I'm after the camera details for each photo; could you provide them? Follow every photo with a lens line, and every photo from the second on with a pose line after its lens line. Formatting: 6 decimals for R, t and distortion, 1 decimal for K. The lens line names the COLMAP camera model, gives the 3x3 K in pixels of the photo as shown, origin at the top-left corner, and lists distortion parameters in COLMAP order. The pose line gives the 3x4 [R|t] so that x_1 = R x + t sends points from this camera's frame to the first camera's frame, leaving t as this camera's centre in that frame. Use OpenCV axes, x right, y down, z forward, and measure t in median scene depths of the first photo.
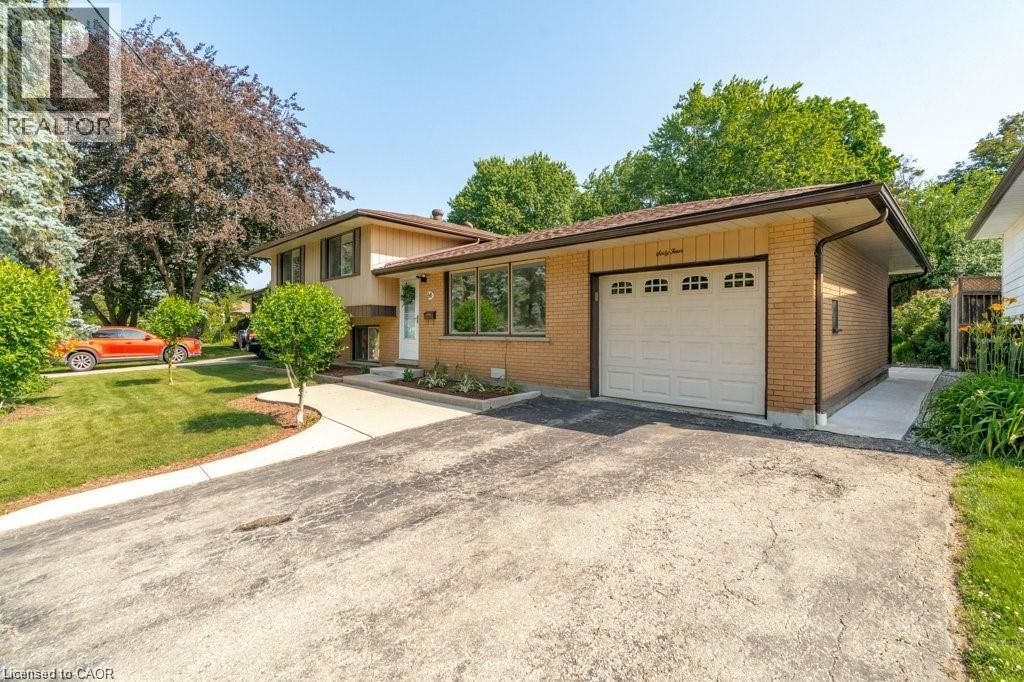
lens RADIAL K [[461.0, 0, 513.2], [0, 461.0, 333.3], [0, 0, 1]] dist [-0.003632, -0.000145]
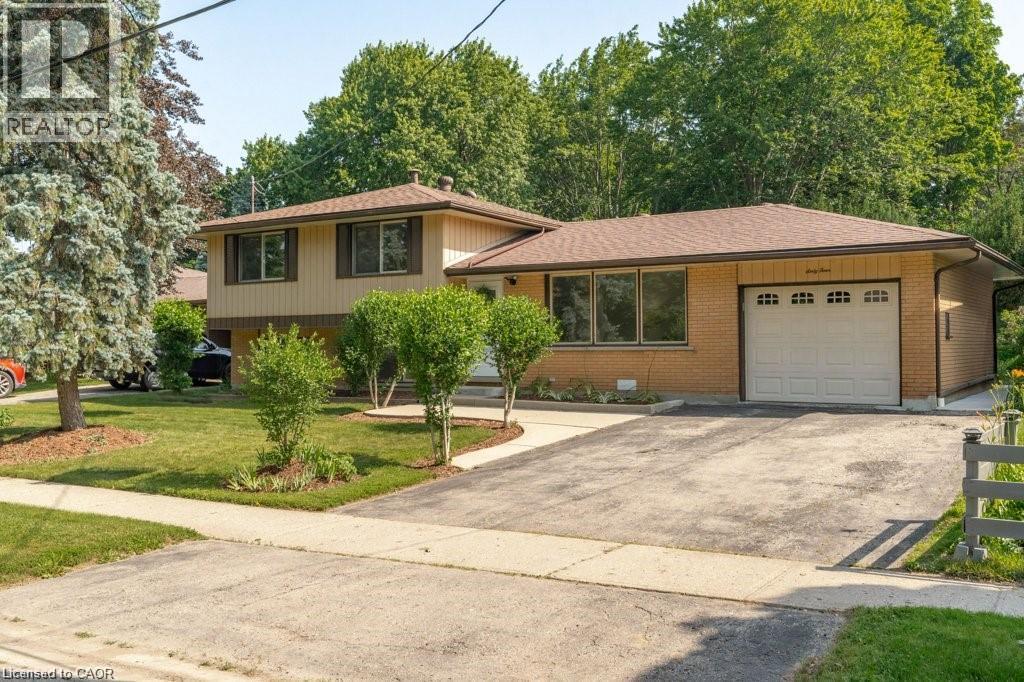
lens RADIAL K [[974.5, 0, 511.5], [0, 974.5, 342.4], [0, 0, 1]] dist [0.042545, 0.000000]
pose [[0.978178, -0.004009, 0.207730, -0.753407], [0.007013, 0.999881, -0.013728, 0.027193], [-0.207651, 0.014885, 0.978090, -1.013096]]
